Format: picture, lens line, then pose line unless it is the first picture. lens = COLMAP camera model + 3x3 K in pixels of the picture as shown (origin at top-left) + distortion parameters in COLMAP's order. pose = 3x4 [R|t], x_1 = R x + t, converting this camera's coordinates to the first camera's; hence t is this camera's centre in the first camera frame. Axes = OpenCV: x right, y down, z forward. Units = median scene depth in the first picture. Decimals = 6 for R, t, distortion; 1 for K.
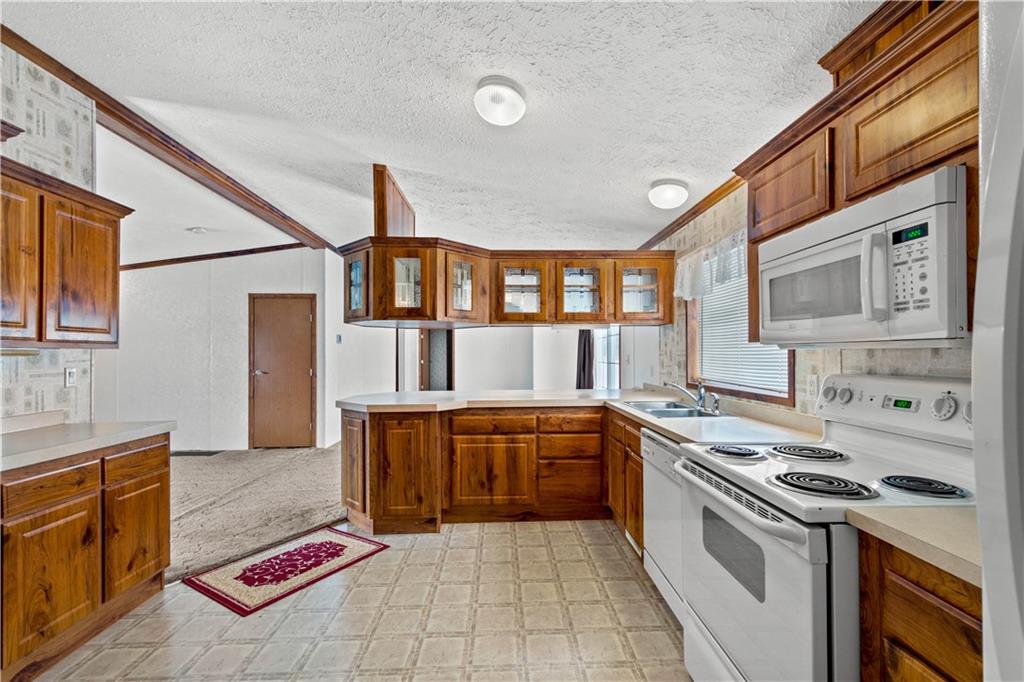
lens RADIAL K [[462.7, 0, 519.8], [0, 462.7, 347.5], [0, 0, 1]] dist [0.011194, 0.000268]
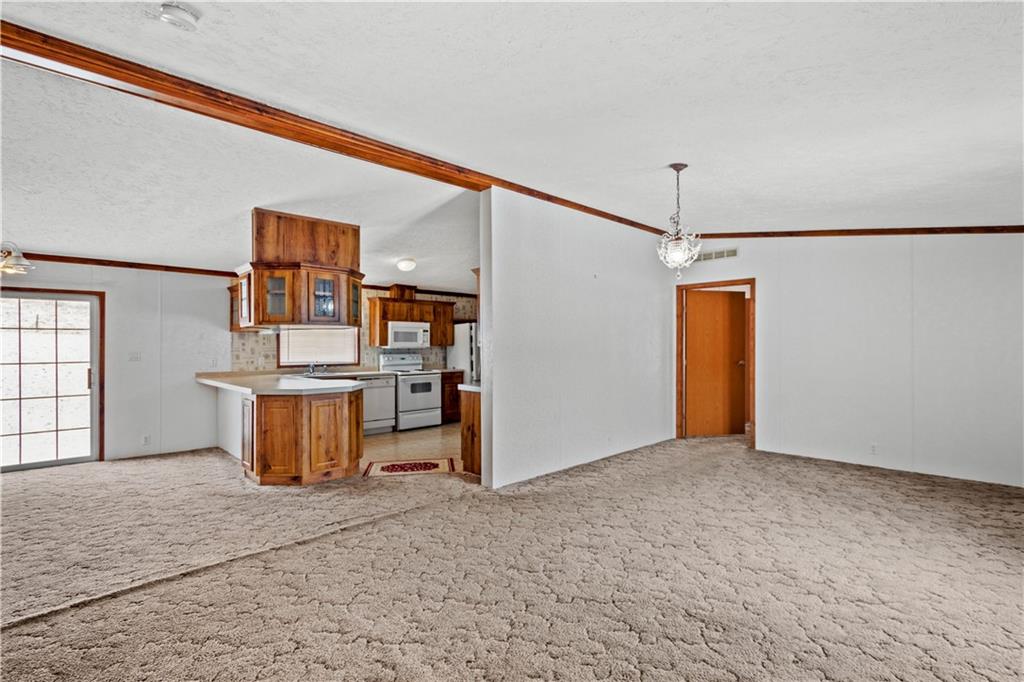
lens RADIAL K [[472.3, 0, 511.5], [0, 472.3, 344.8], [0, 0, 1]] dist [0.004951, 0.000157]
pose [[-0.668475, 0.007046, 0.743702, -2.417548], [0.000064, 0.999956, -0.009417, 0.009166], [-0.743735, -0.006248, -0.668445, 2.221495]]
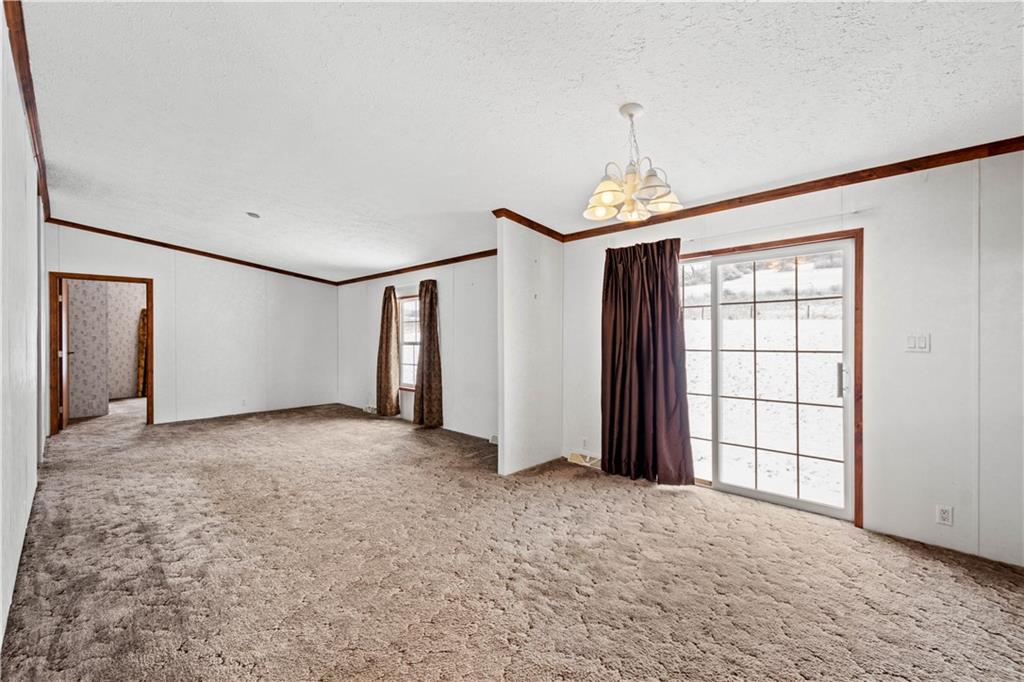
lens RADIAL K [[462.7, 0, 503.6], [0, 462.7, 342.2], [0, 0, 1]] dist [0.011194, 0.000268]
pose [[0.759128, -0.006832, 0.650905, -1.026623], [0.000377, 0.999949, 0.010056, 0.027683], [-0.650941, -0.007389, 0.759092, 1.843669]]
